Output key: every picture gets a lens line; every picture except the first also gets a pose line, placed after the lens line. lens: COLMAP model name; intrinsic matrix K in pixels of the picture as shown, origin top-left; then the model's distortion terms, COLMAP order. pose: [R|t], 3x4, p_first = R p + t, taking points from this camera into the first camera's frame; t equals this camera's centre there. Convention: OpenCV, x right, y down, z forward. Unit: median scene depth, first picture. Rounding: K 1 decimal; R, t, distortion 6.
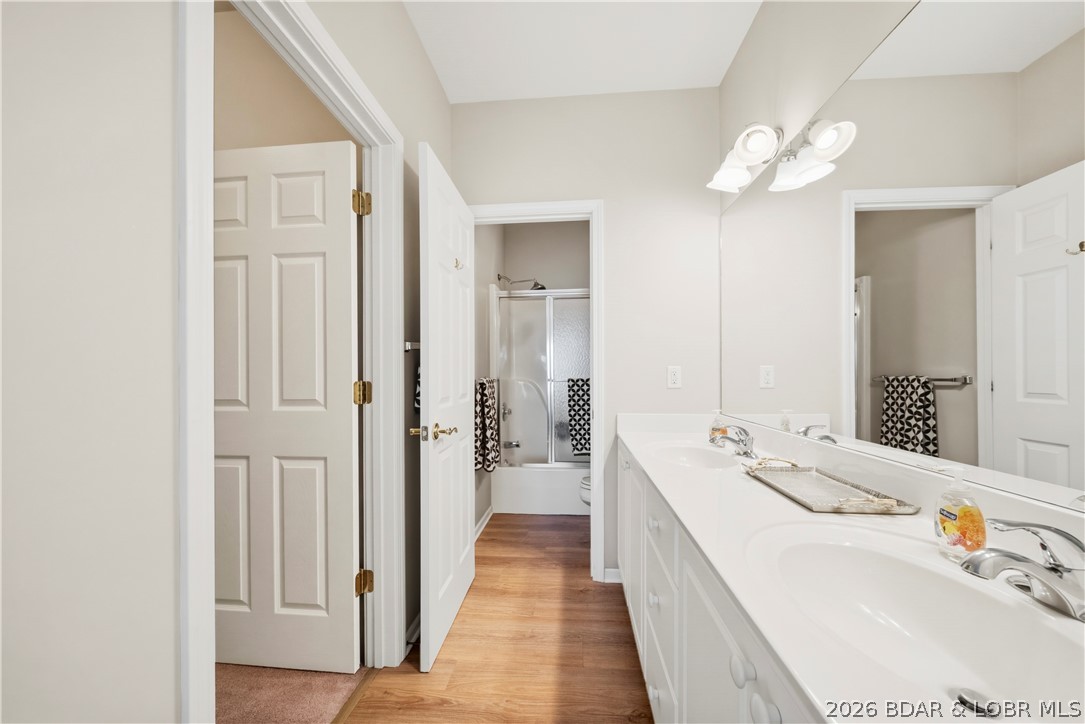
lens RADIAL K [[392.9, 0, 540.7], [0, 392.9, 372.0], [0, 0, 1]] dist [0.002424, -0.000506]
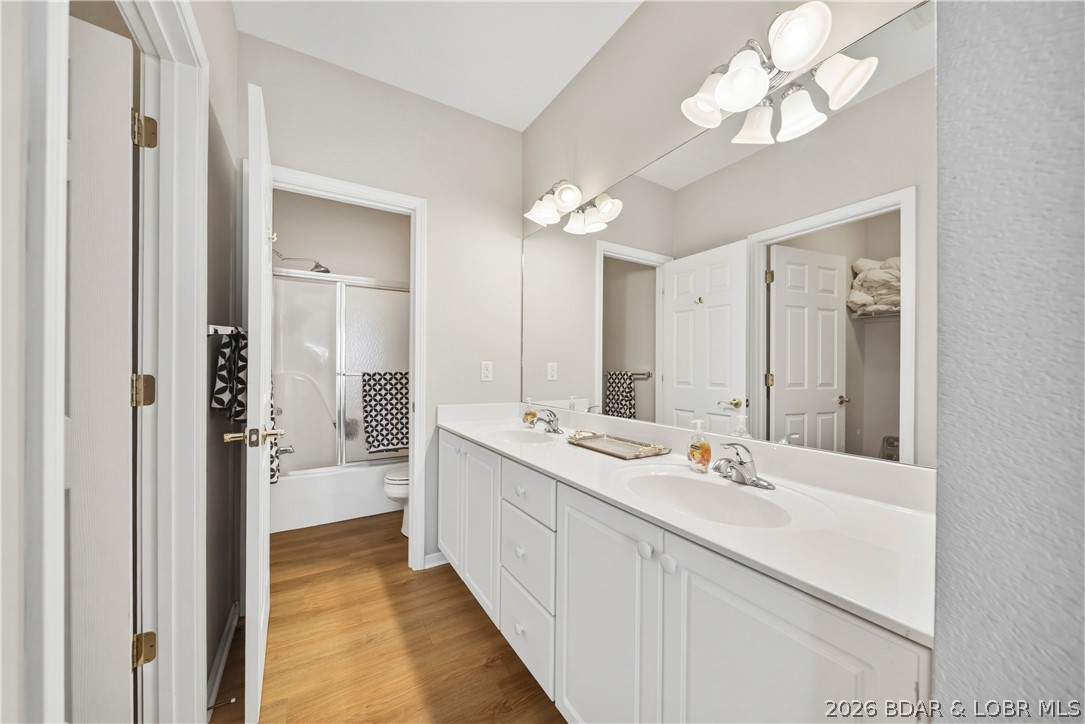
lens RADIAL K [[392.9, 0, 540.9], [0, 392.9, 366.1], [0, 0, 1]] dist [0.002424, -0.000506]
pose [[0.808178, 0.013822, 0.588776, -0.250135], [-0.013041, 0.999899, -0.005573, 0.001890], [-0.588793, -0.003174, 0.808277, -0.020228]]
